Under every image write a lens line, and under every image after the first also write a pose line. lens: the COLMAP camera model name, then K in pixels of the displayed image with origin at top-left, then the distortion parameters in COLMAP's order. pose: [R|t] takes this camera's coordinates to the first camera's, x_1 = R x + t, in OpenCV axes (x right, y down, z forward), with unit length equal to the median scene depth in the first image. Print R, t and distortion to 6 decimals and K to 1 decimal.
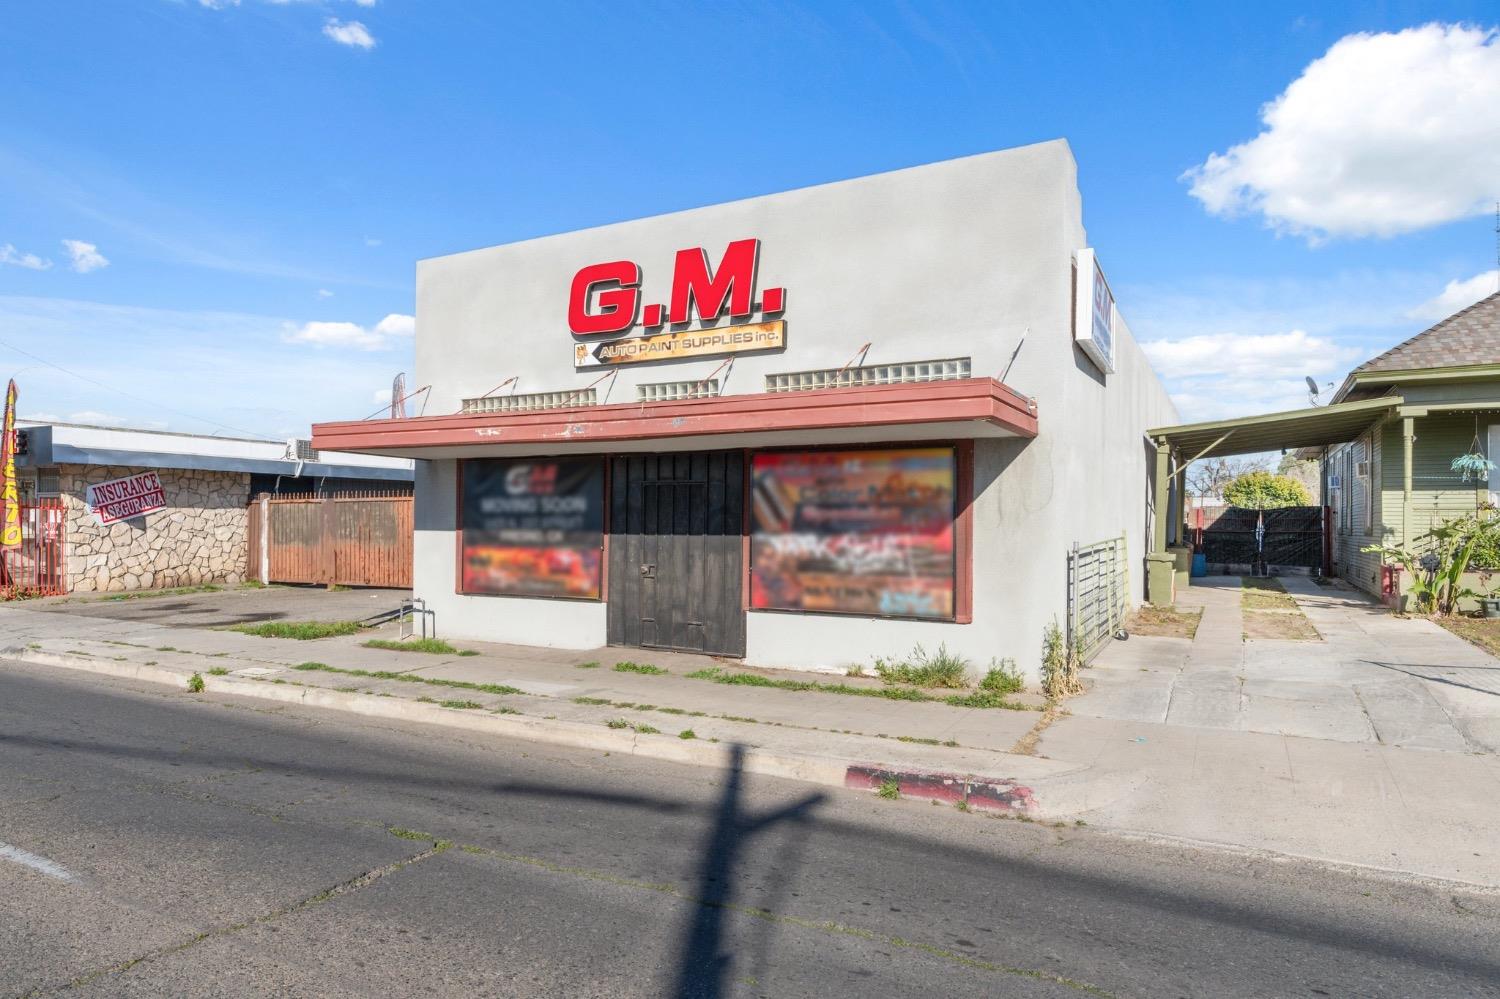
lens RADIAL K [[907.6, 0, 754.7], [0, 907.6, 519.6], [0, 0, 1]] dist [-0.000132, -0.000003]
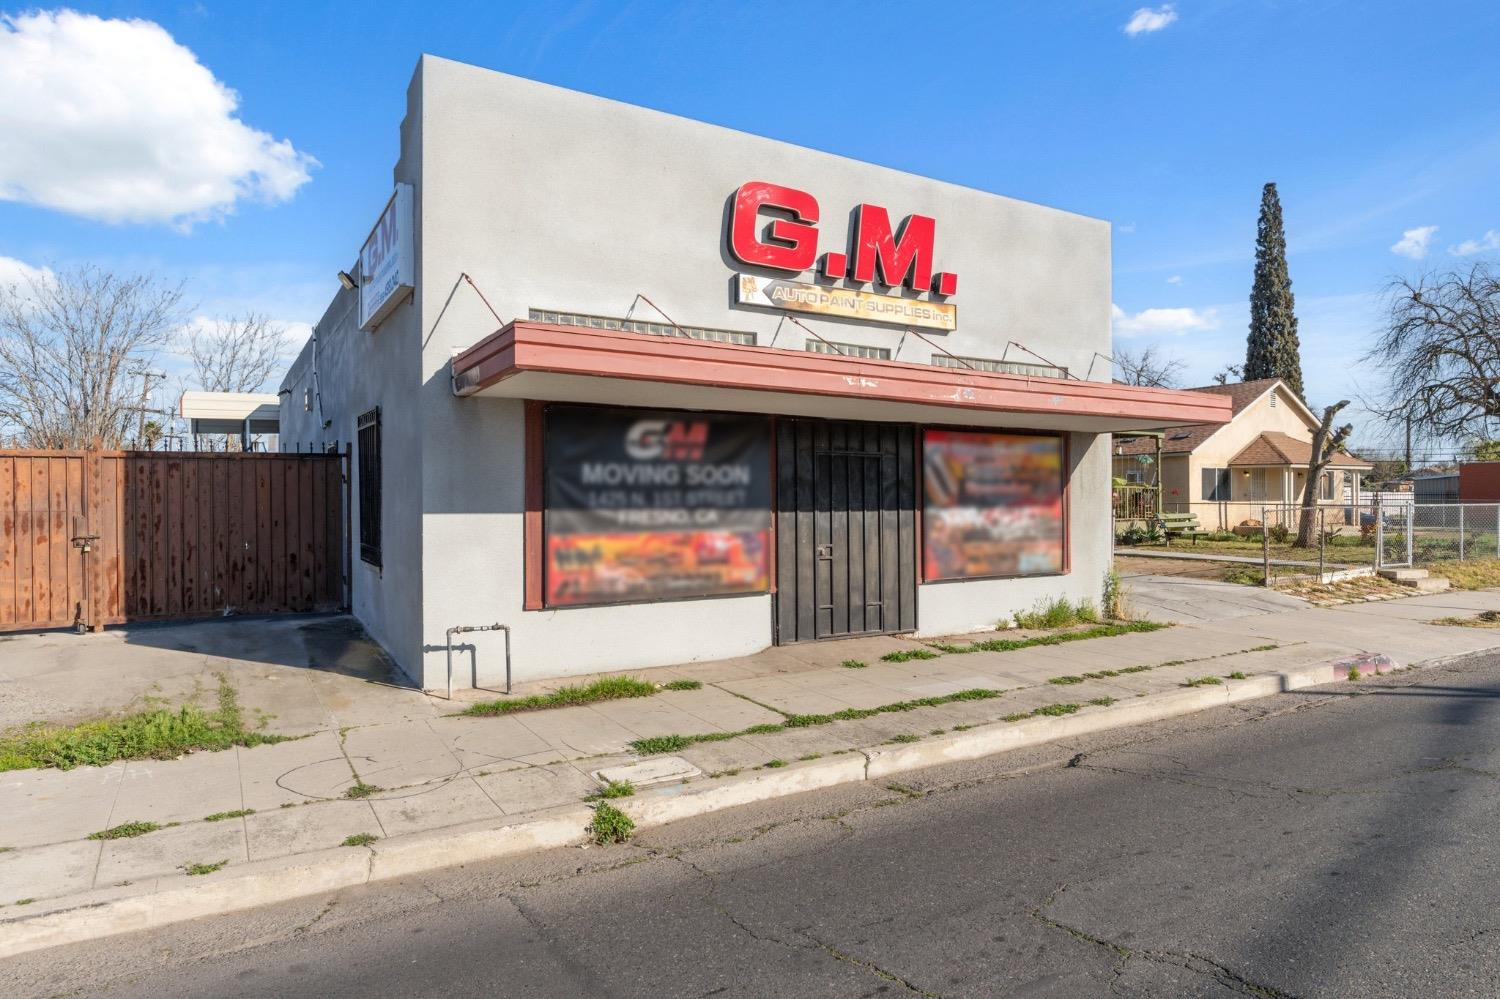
lens RADIAL K [[888.2, 0, 757.2], [0, 888.2, 501.4], [0, 0, 1]] dist [0.001455, -0.000052]
pose [[0.505545, -0.007938, 0.862763, -0.940293], [0.001040, 0.999963, 0.008590, -0.000407], [-0.862799, -0.003445, 0.505535, 0.648363]]
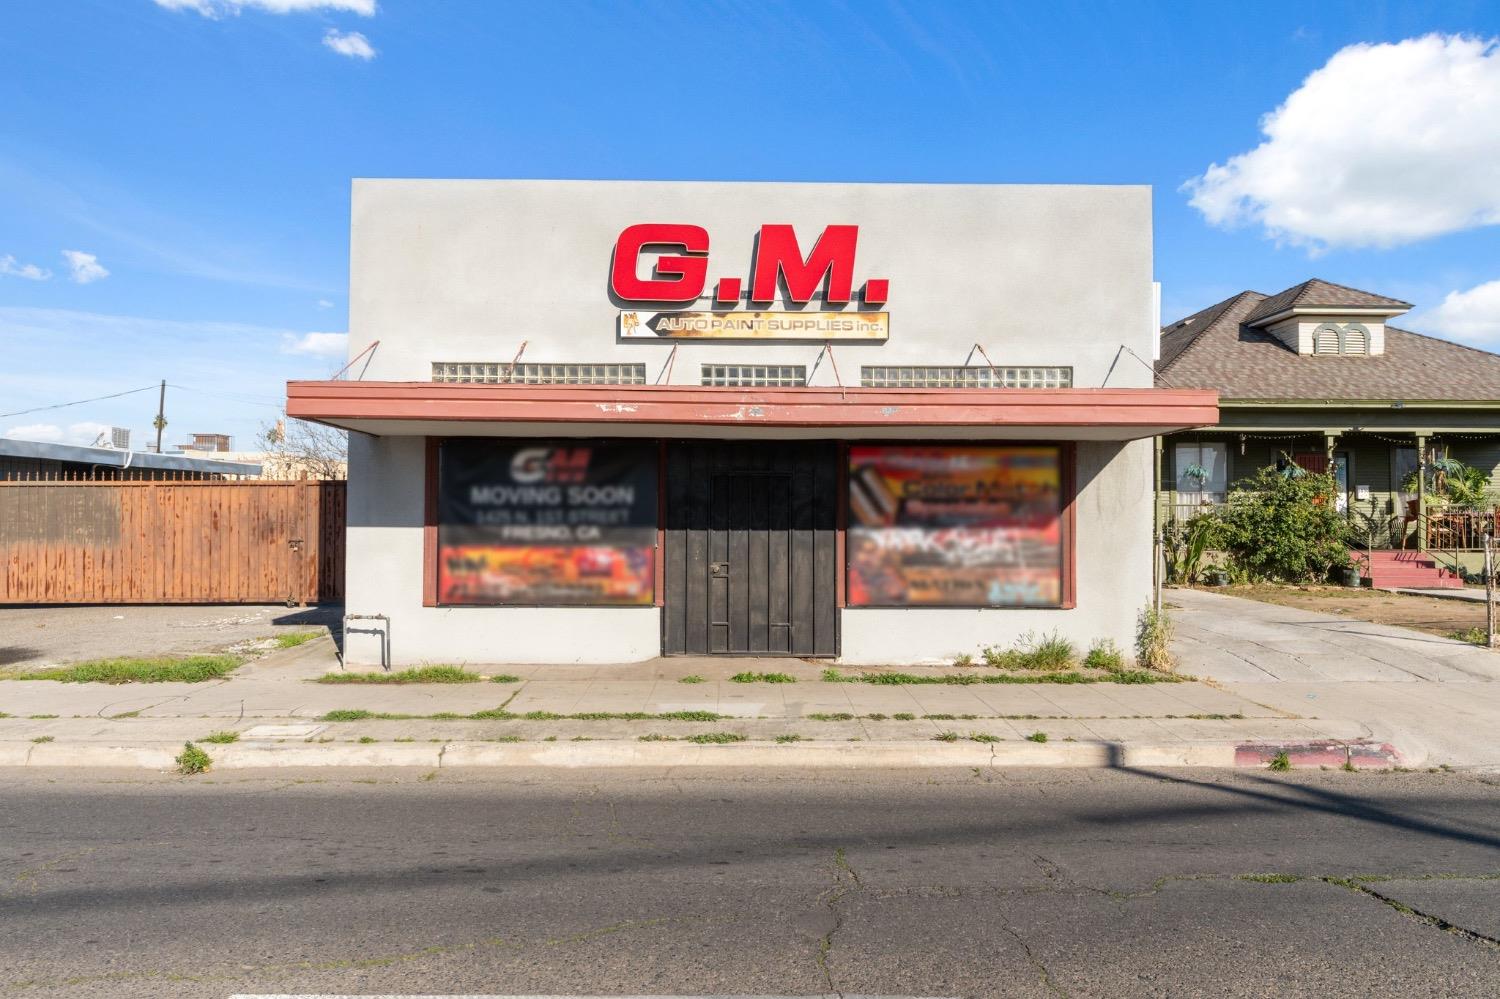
lens RADIAL K [[888.2, 0, 757.2], [0, 888.2, 501.4], [0, 0, 1]] dist [0.001455, -0.000052]
pose [[0.873547, 0.006578, 0.486696, -0.541741], [-0.002095, 0.999950, -0.009755, -0.003455], [-0.486736, 0.007501, 0.873517, 0.215223]]
